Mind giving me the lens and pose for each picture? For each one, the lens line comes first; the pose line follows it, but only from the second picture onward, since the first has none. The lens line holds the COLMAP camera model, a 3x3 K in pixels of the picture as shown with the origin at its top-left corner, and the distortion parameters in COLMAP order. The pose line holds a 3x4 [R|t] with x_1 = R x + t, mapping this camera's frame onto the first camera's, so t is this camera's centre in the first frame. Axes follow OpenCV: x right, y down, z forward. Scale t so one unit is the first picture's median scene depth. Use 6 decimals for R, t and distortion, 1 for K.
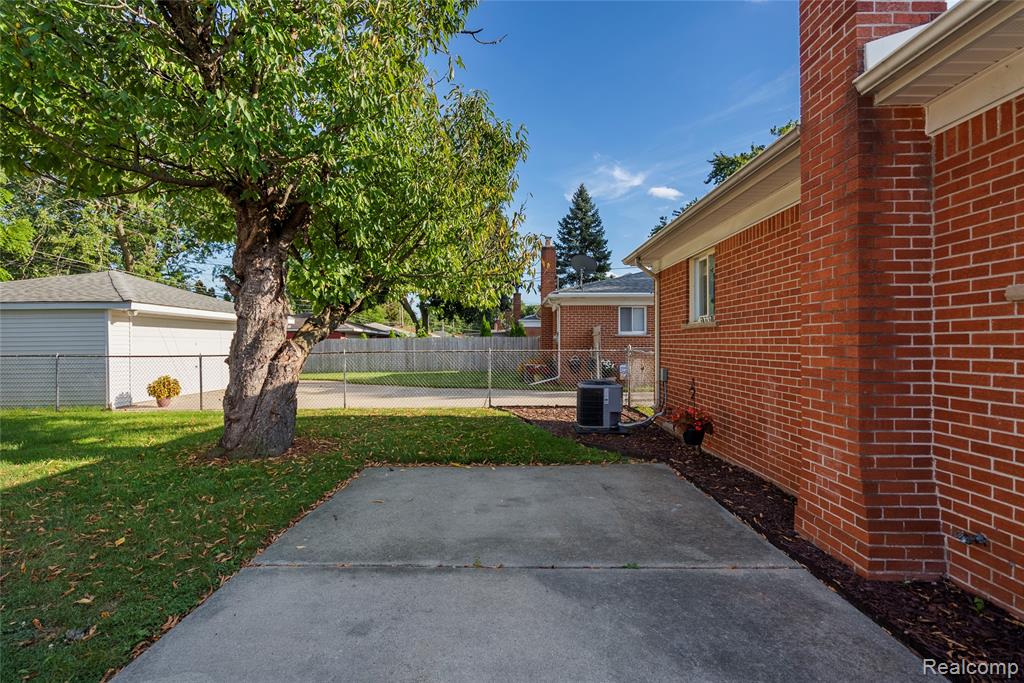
lens RADIAL K [[464.7, 0, 510.7], [0, 464.7, 342.6], [0, 0, 1]] dist [-0.002419, 0.002510]
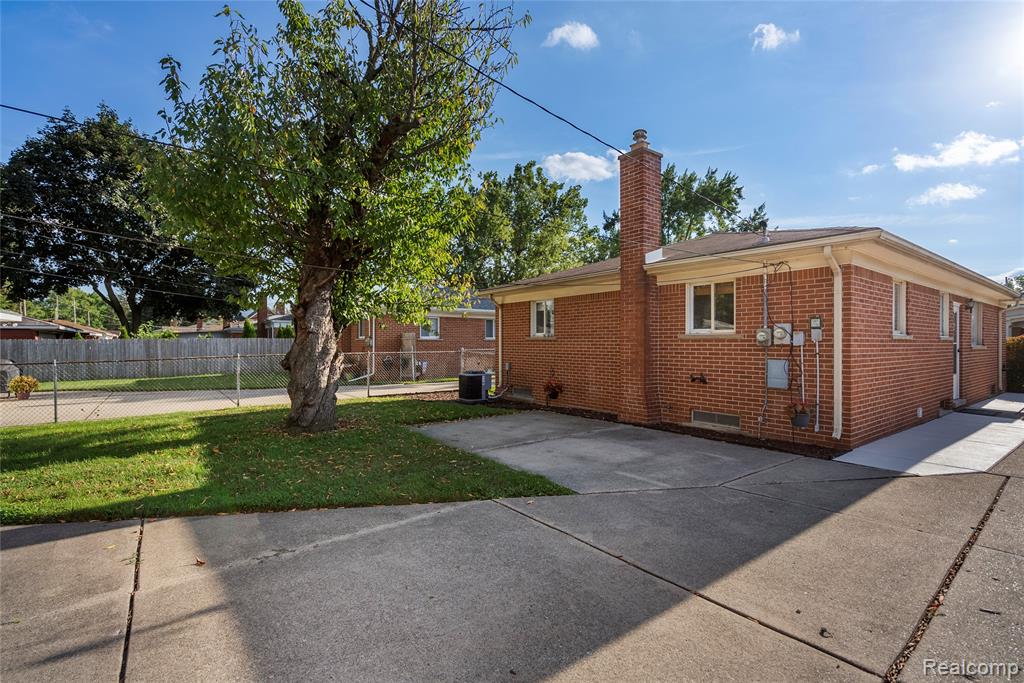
lens RADIAL K [[464.7, 0, 517.4], [0, 464.7, 339.4], [0, 0, 1]] dist [-0.002419, 0.002510]
pose [[0.793086, 0.004957, 0.609090, -0.825286], [-0.002330, 0.999984, -0.005104, -0.023943], [-0.609105, 0.002629, 0.793085, -0.431696]]
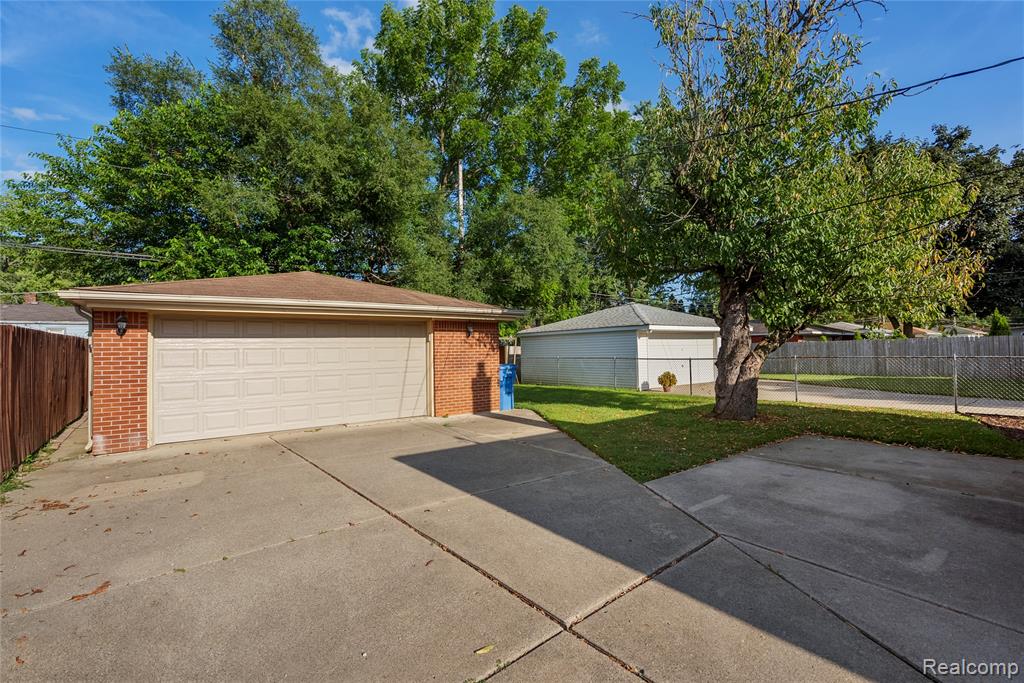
lens RADIAL K [[464.7, 0, 510.7], [0, 464.7, 341.5], [0, 0, 1]] dist [-0.002419, 0.002510]
pose [[0.610395, -0.018317, -0.791885, 0.275124], [0.016348, 0.999811, -0.010526, -0.035505], [0.791929, -0.006521, 0.610579, -0.615811]]
